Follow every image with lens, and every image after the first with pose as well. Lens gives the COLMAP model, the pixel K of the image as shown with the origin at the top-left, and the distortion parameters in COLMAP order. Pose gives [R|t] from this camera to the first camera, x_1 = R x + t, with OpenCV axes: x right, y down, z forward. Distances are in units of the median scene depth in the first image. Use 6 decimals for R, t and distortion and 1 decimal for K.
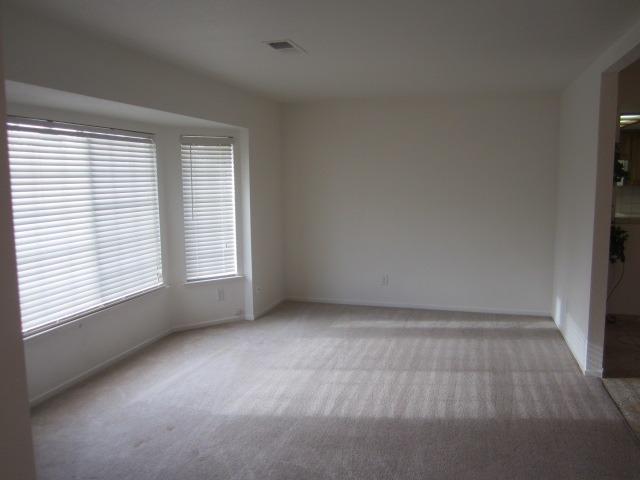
lens RADIAL K [[526.1, 0, 320.0], [0, 526.1, 240.0], [0, 0, 1]] dist [-0.045690, 0.008163]
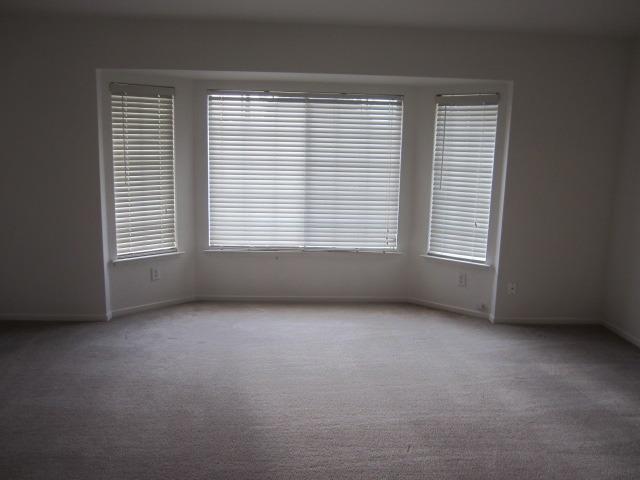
lens RADIAL K [[526.1, 0, 320.0], [0, 526.1, 240.0], [0, 0, 1]] dist [-0.045690, 0.008163]
pose [[0.327492, 0.172730, -0.928931, 0.576874], [-0.144661, 0.980723, 0.131361, -0.043407], [0.933714, 0.091360, 0.346167, 0.525774]]
